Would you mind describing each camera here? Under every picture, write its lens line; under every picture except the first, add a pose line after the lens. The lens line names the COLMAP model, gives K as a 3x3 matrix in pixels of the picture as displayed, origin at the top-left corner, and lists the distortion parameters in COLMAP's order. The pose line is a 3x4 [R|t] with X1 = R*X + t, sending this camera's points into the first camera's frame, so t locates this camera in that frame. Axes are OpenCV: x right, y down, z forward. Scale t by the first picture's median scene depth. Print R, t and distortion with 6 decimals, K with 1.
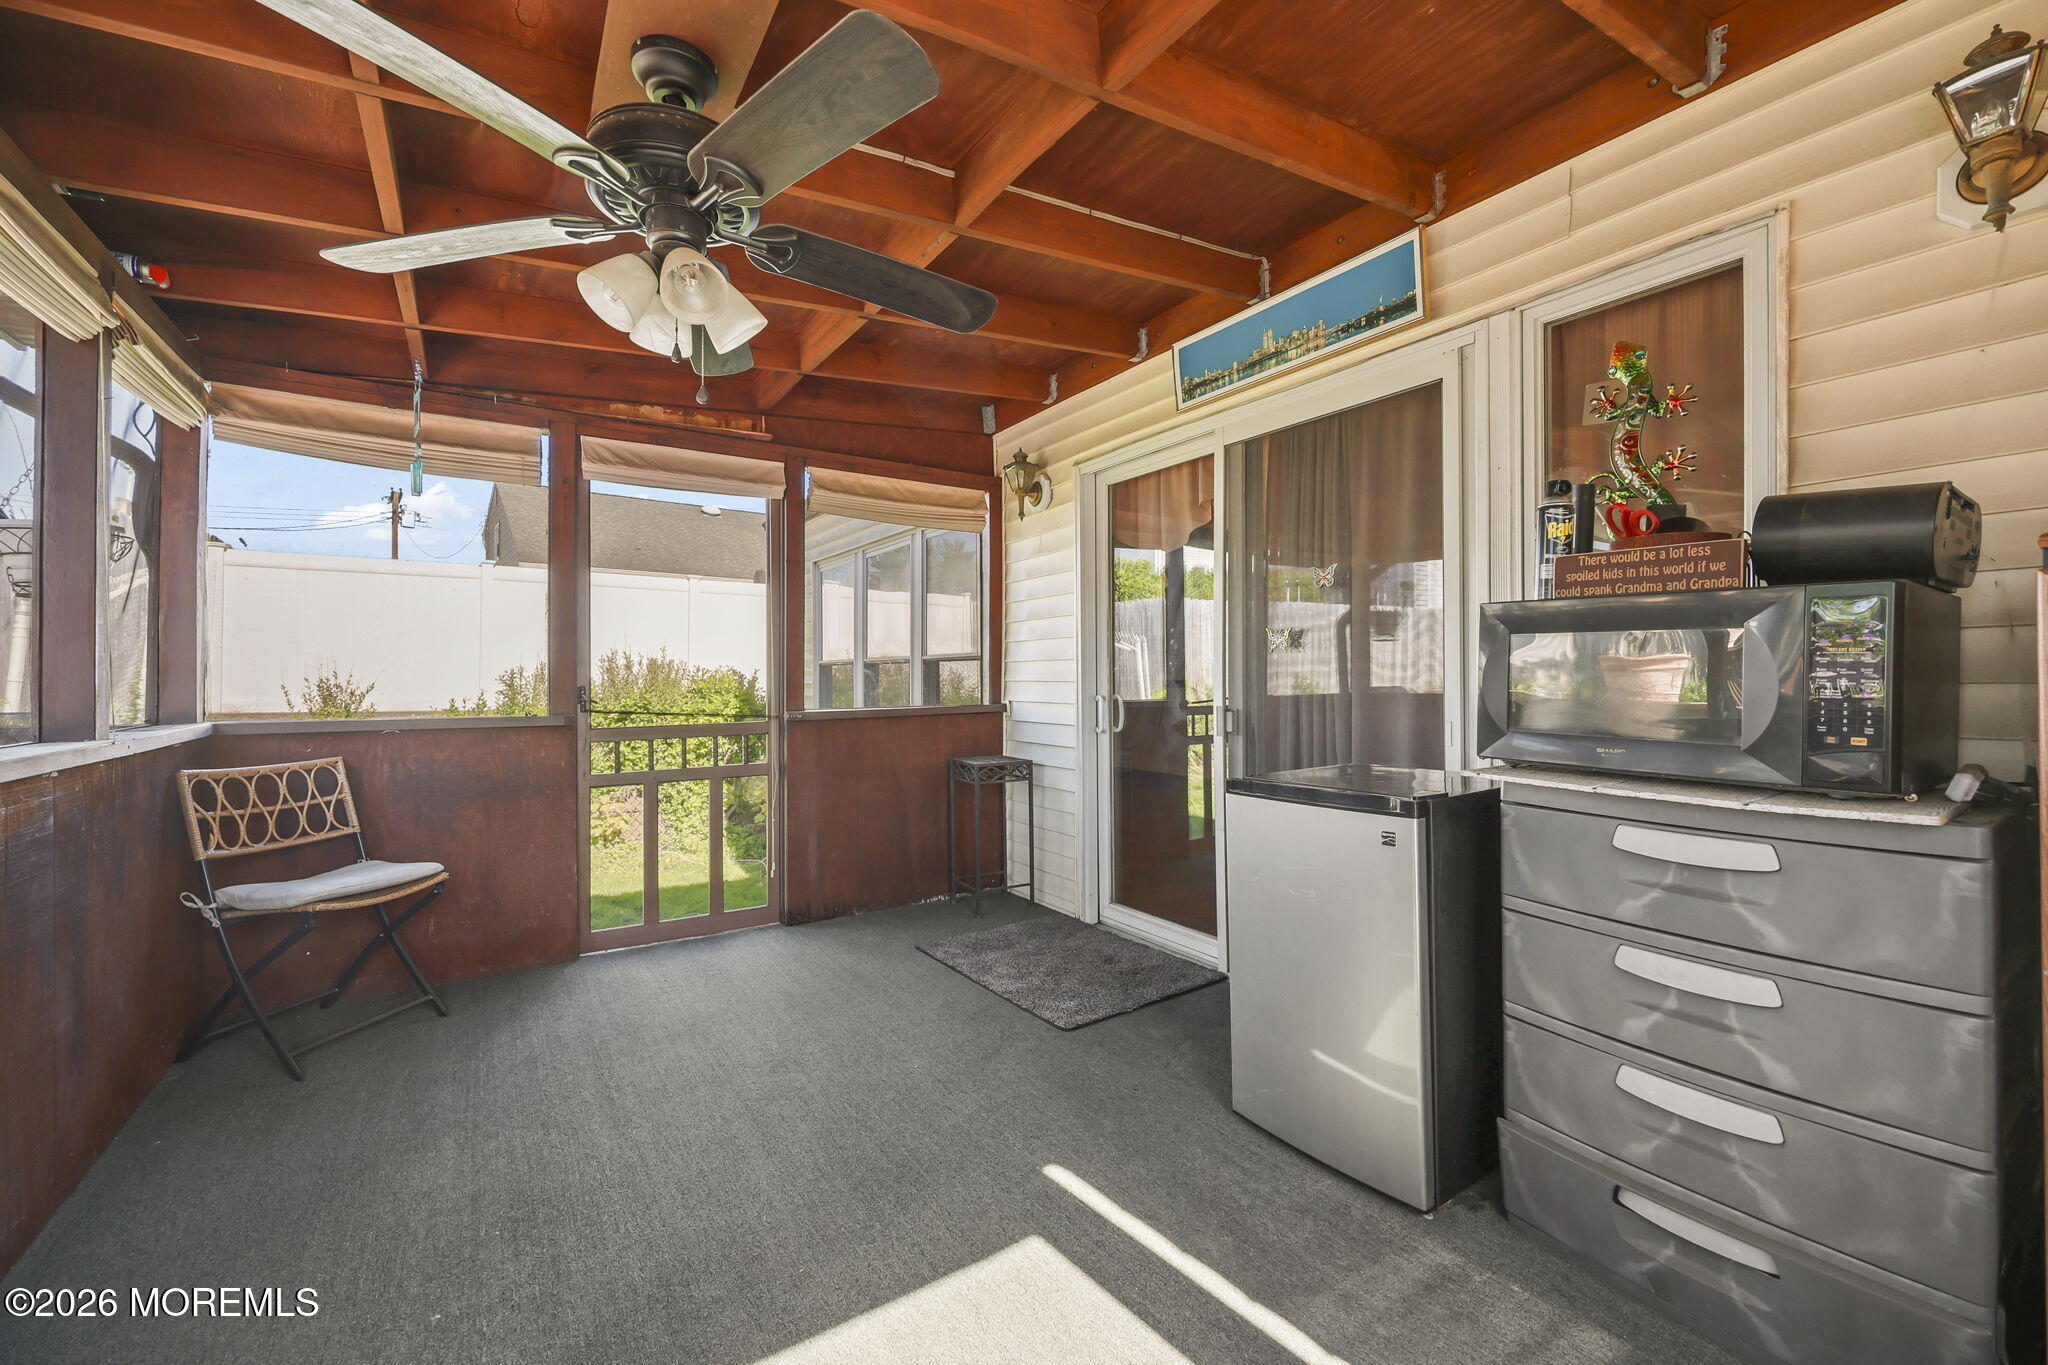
lens RADIAL K [[838.0, 0, 1029.9], [0, 838.0, 677.9], [0, 0, 1]] dist [-0.001667, -0.000353]
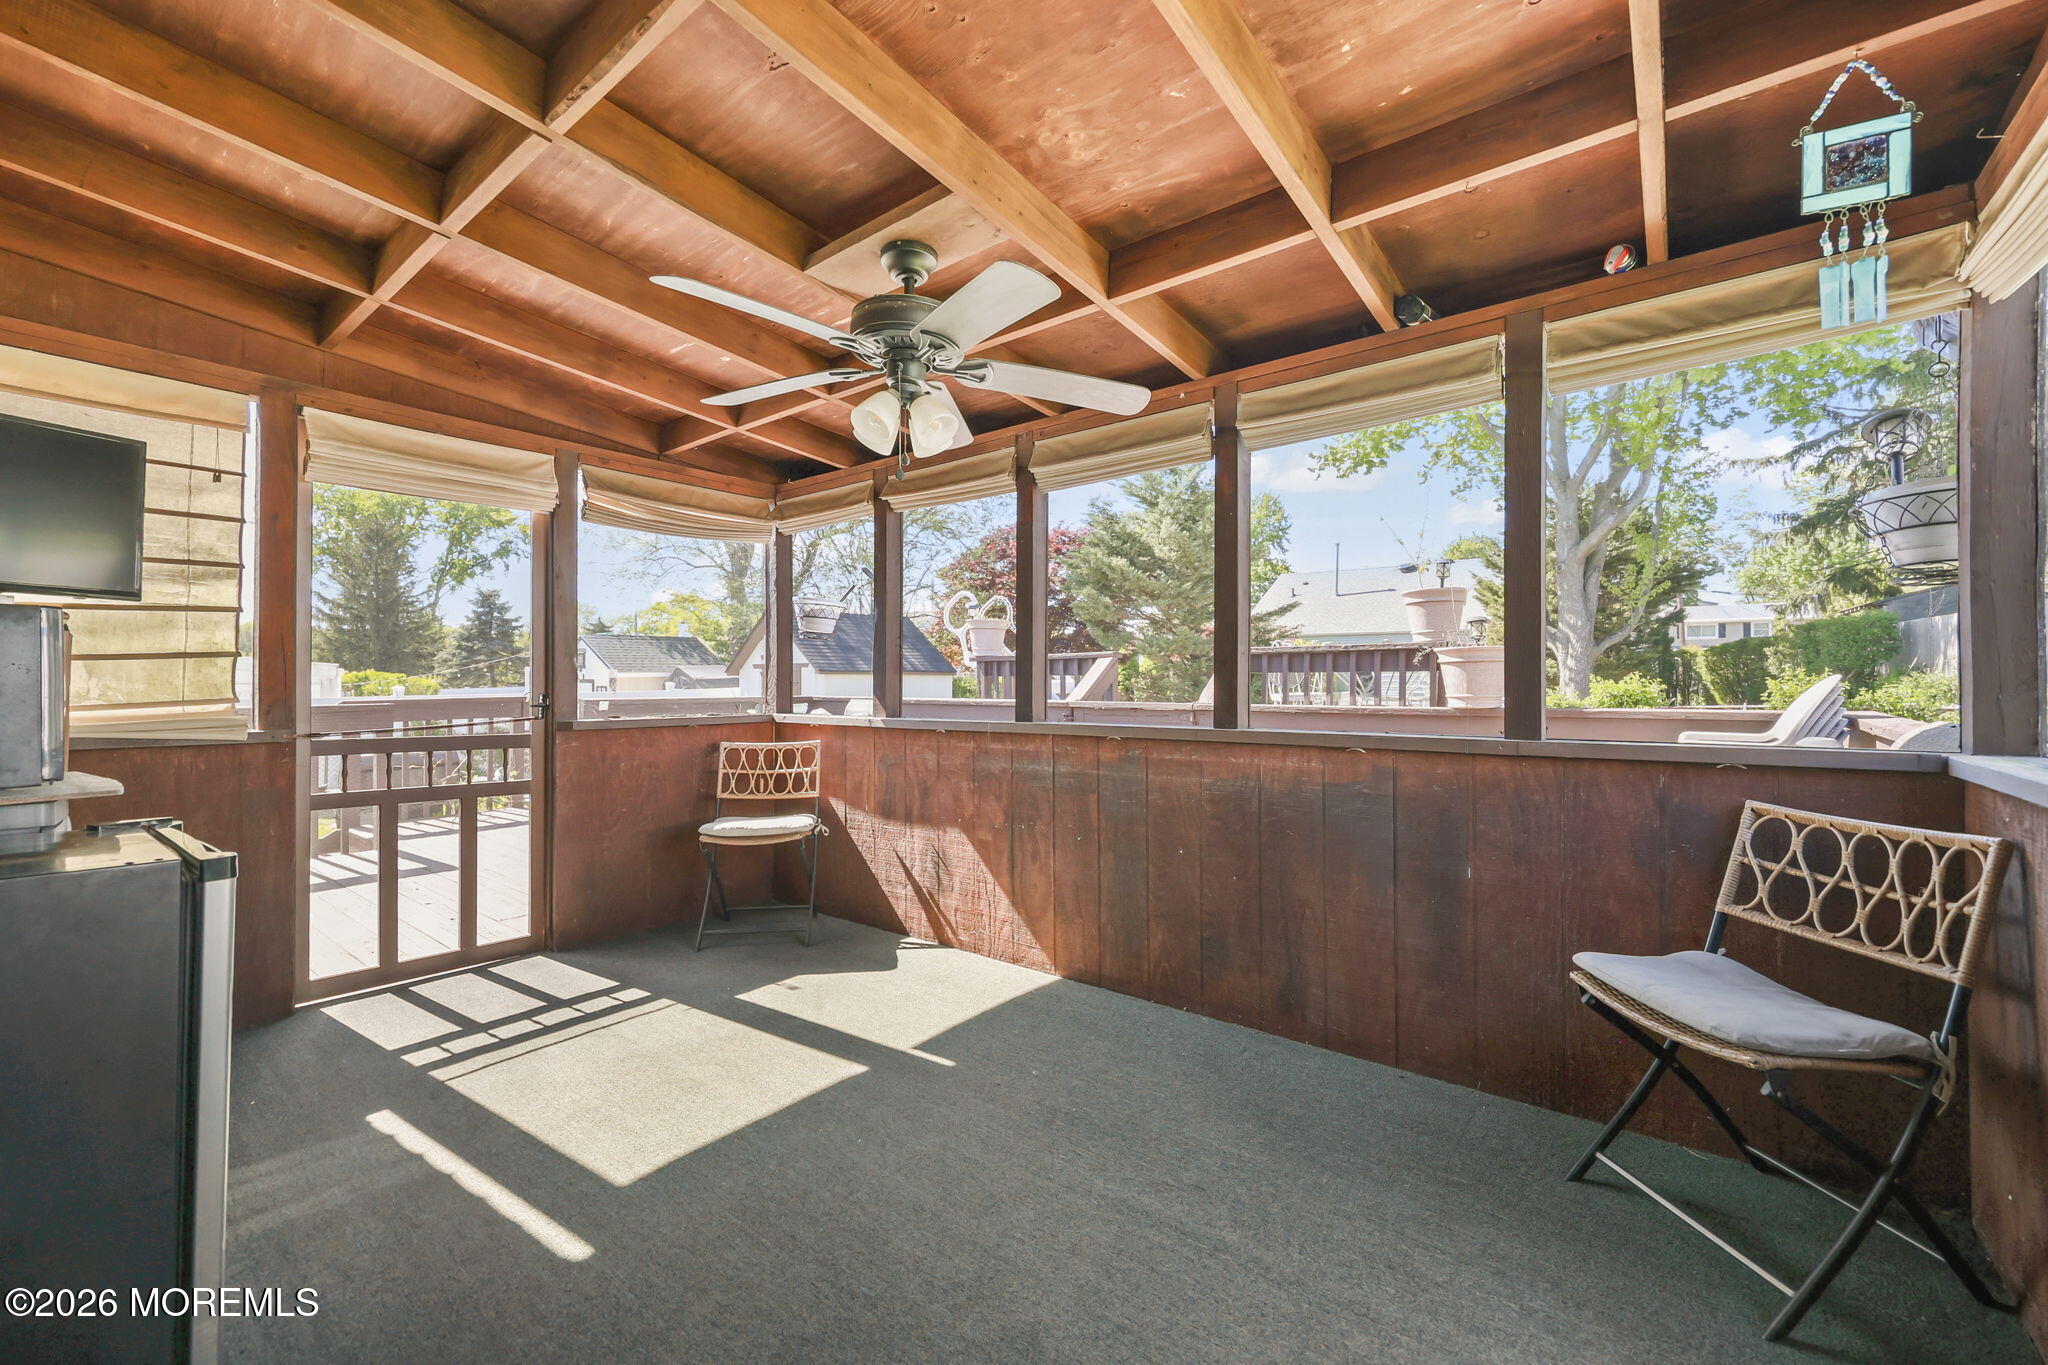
lens RADIAL K [[838.0, 0, 1029.9], [0, 838.0, 677.9], [0, 0, 1]] dist [-0.001667, -0.000353]
pose [[-0.951276, 0.001847, -0.308336, -0.127380], [0.004088, 0.999970, -0.006623, -0.004310], [0.308315, -0.007560, -0.951254, 1.692371]]
